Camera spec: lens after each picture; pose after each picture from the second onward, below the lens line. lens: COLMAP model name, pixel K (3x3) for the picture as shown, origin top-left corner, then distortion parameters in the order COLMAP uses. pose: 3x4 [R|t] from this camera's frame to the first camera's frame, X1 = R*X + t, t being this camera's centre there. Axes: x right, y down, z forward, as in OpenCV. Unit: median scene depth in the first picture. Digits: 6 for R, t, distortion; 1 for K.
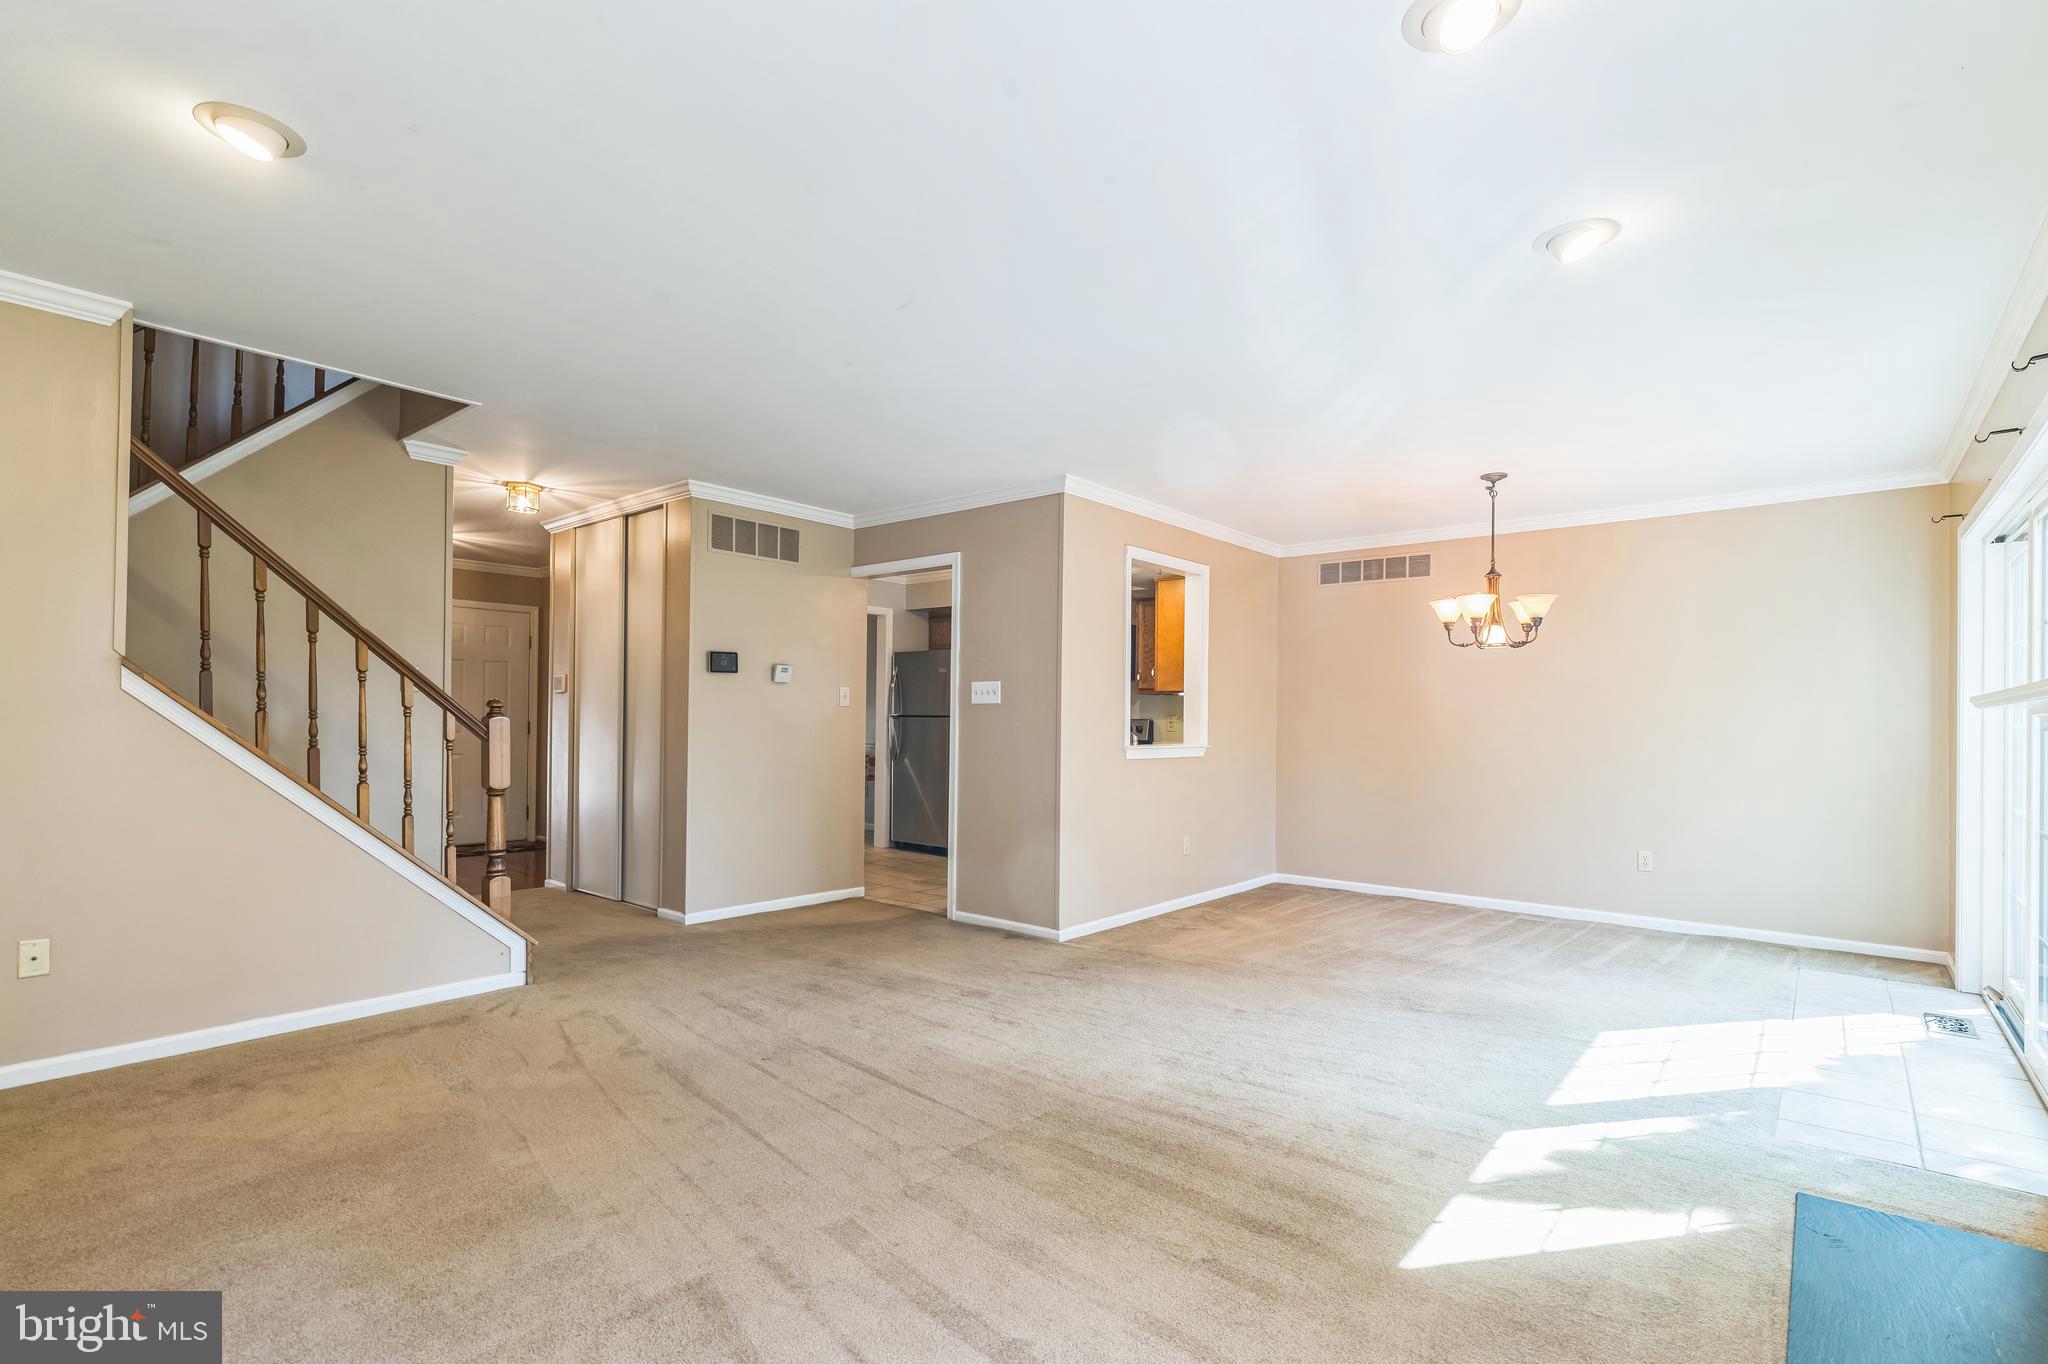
lens RADIAL K [[947.0, 0, 959.3], [0, 947.0, 717.1], [0, 0, 1]] dist [0.000266, 0.008747]
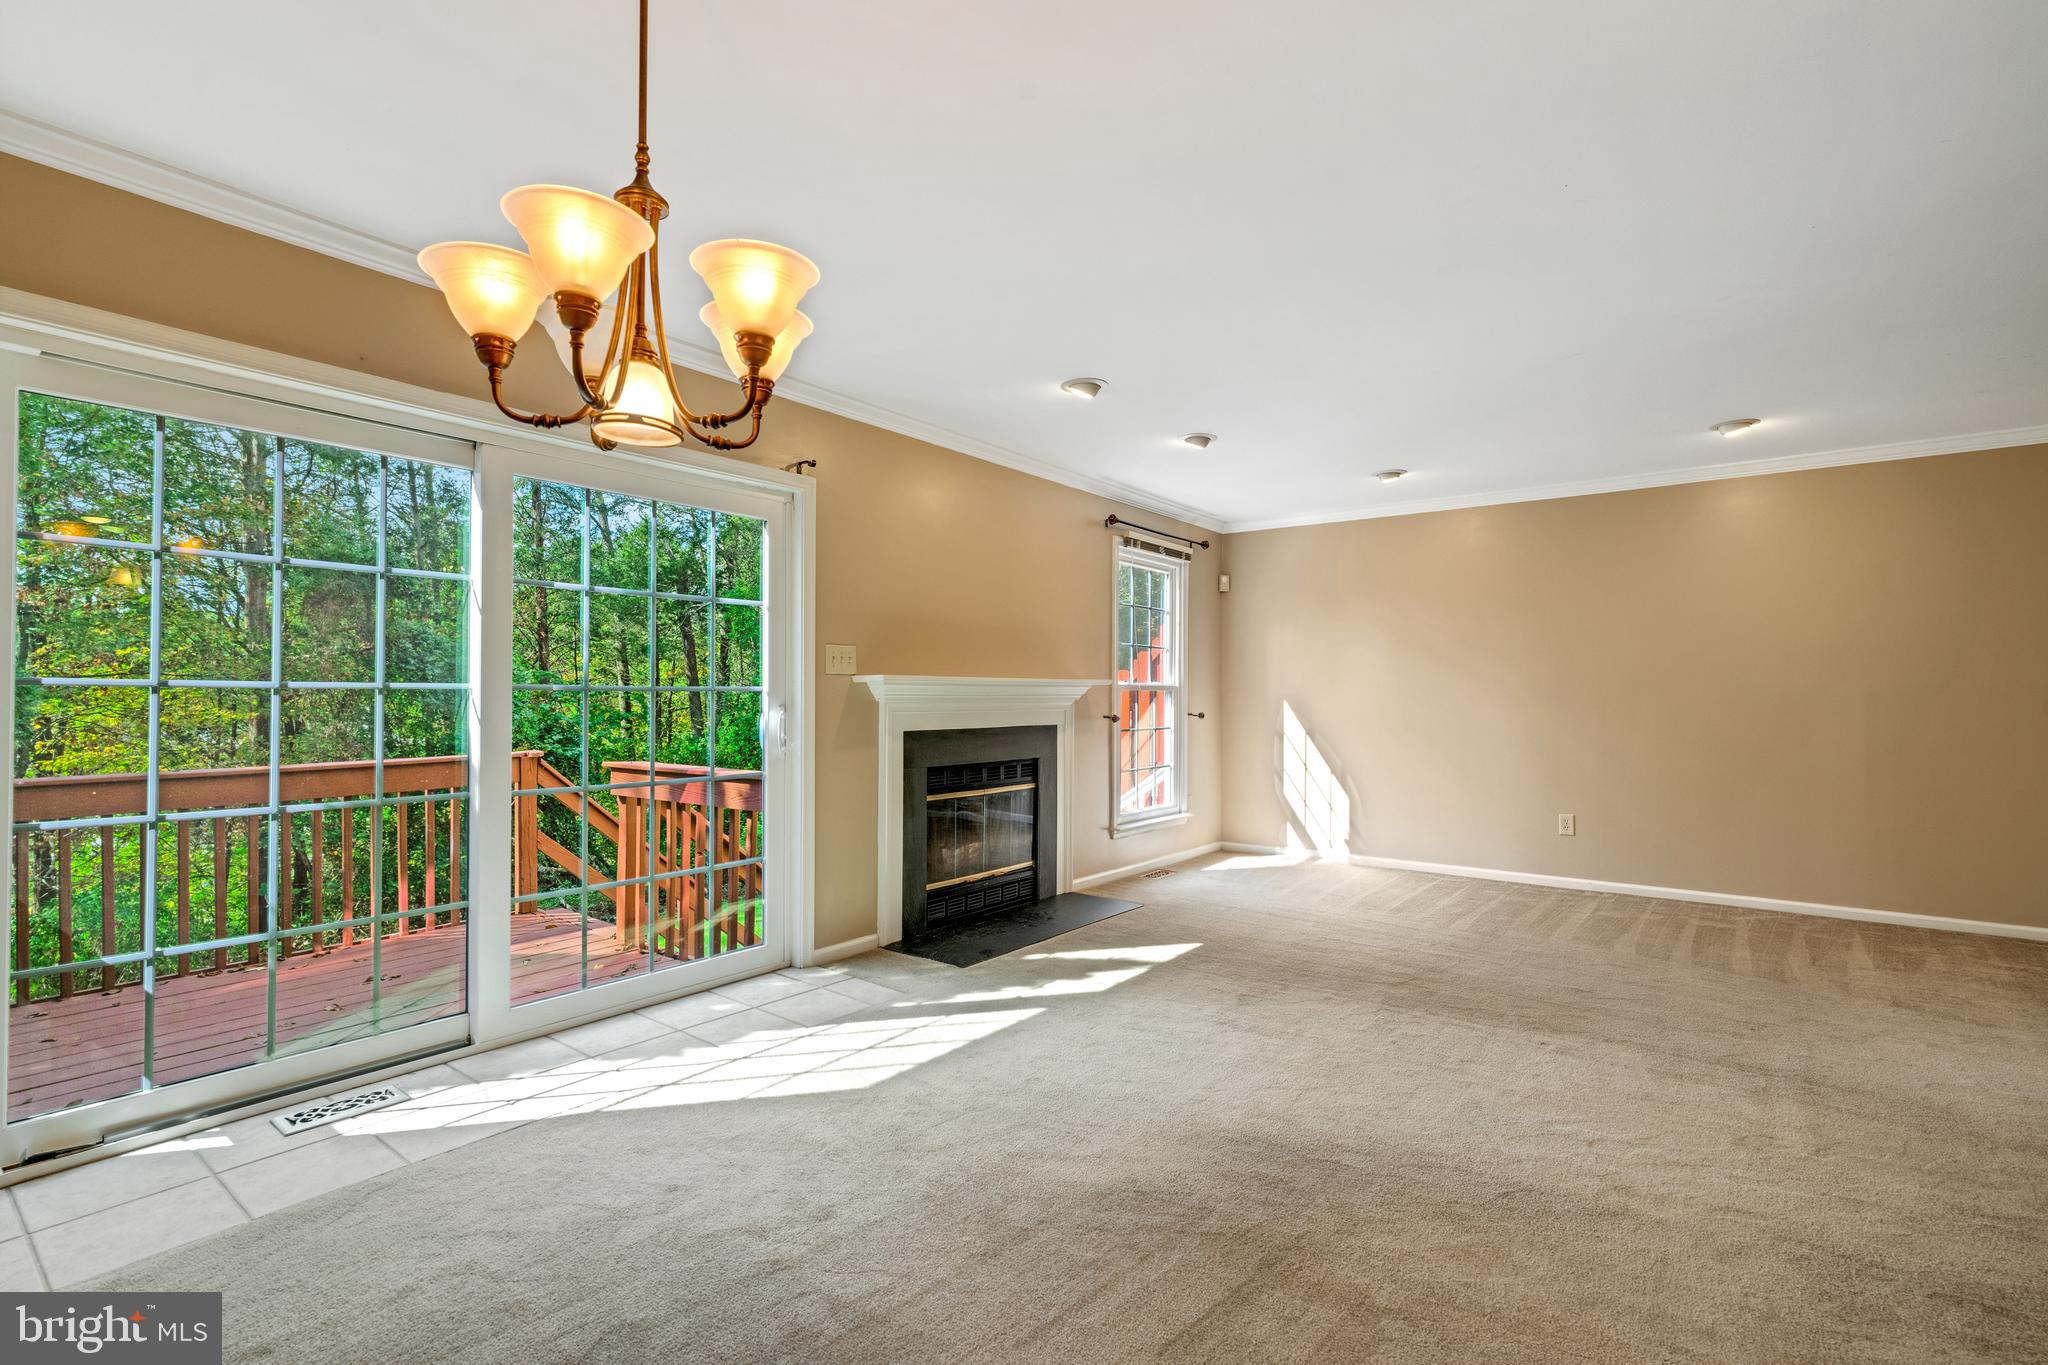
lens RADIAL K [[976.7, 0, 995.2], [0, 976.7, 680.6], [0, 0, 1]] dist [-0.003467, 0.008133]
pose [[-0.996335, -0.006740, -0.085275, 0.577867], [-0.004653, 0.999685, -0.024656, 0.021420], [0.085414, -0.024169, -0.996052, 1.624515]]
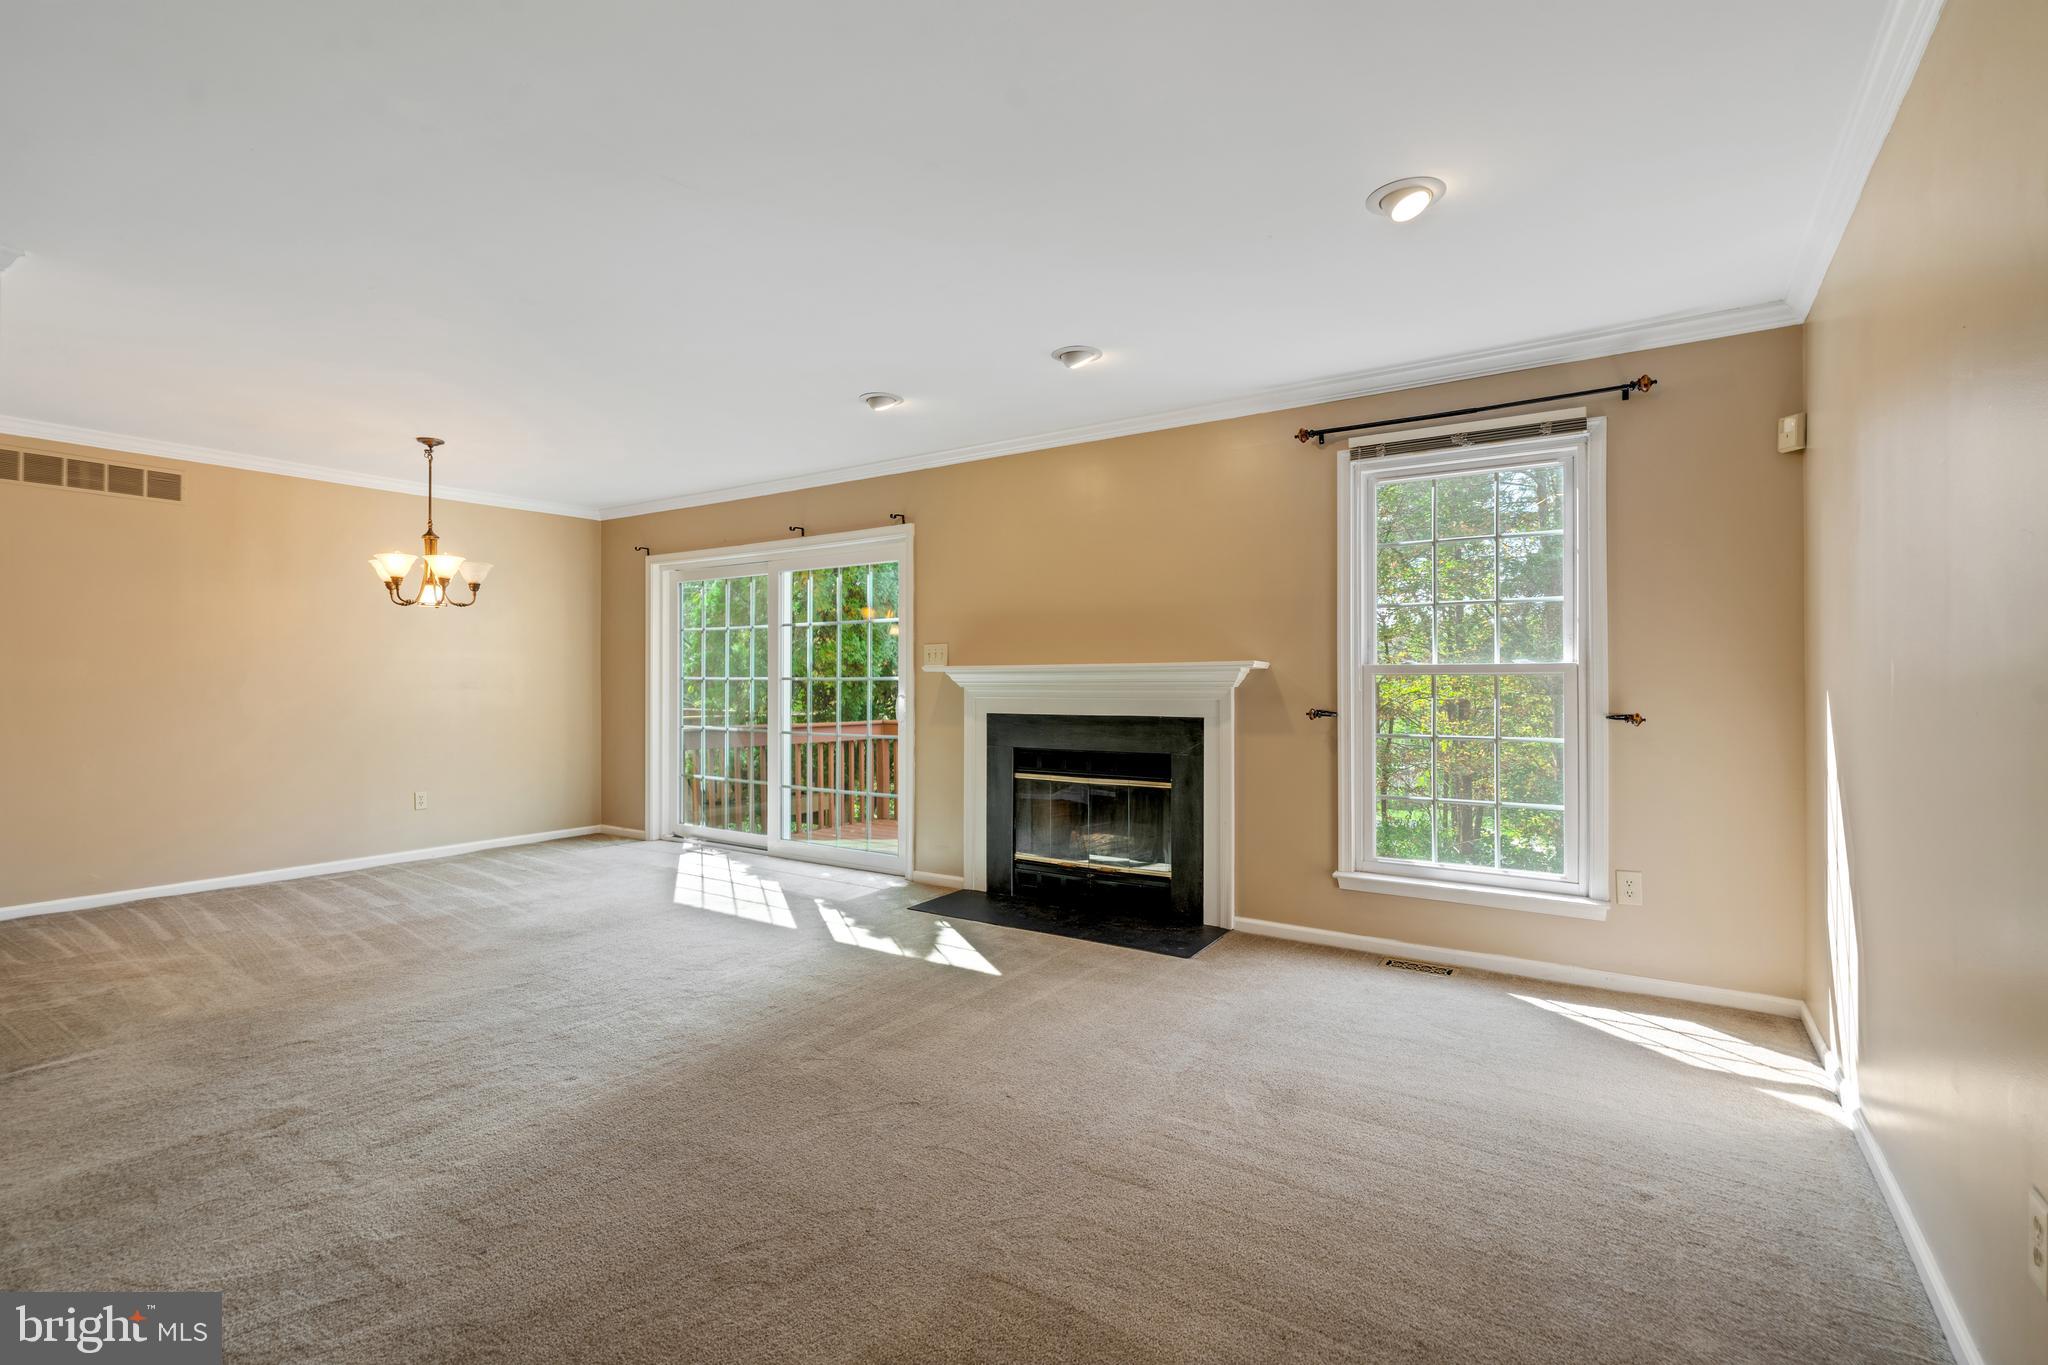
lens RADIAL K [[976.7, 0, 995.2], [0, 976.7, 680.6], [0, 0, 1]] dist [-0.003467, 0.008133]
pose [[-0.122000, -0.008476, 0.992494, -0.712109], [-0.002680, 0.999963, 0.008211, -0.002595], [-0.992526, -0.001658, -0.122018, 0.640655]]
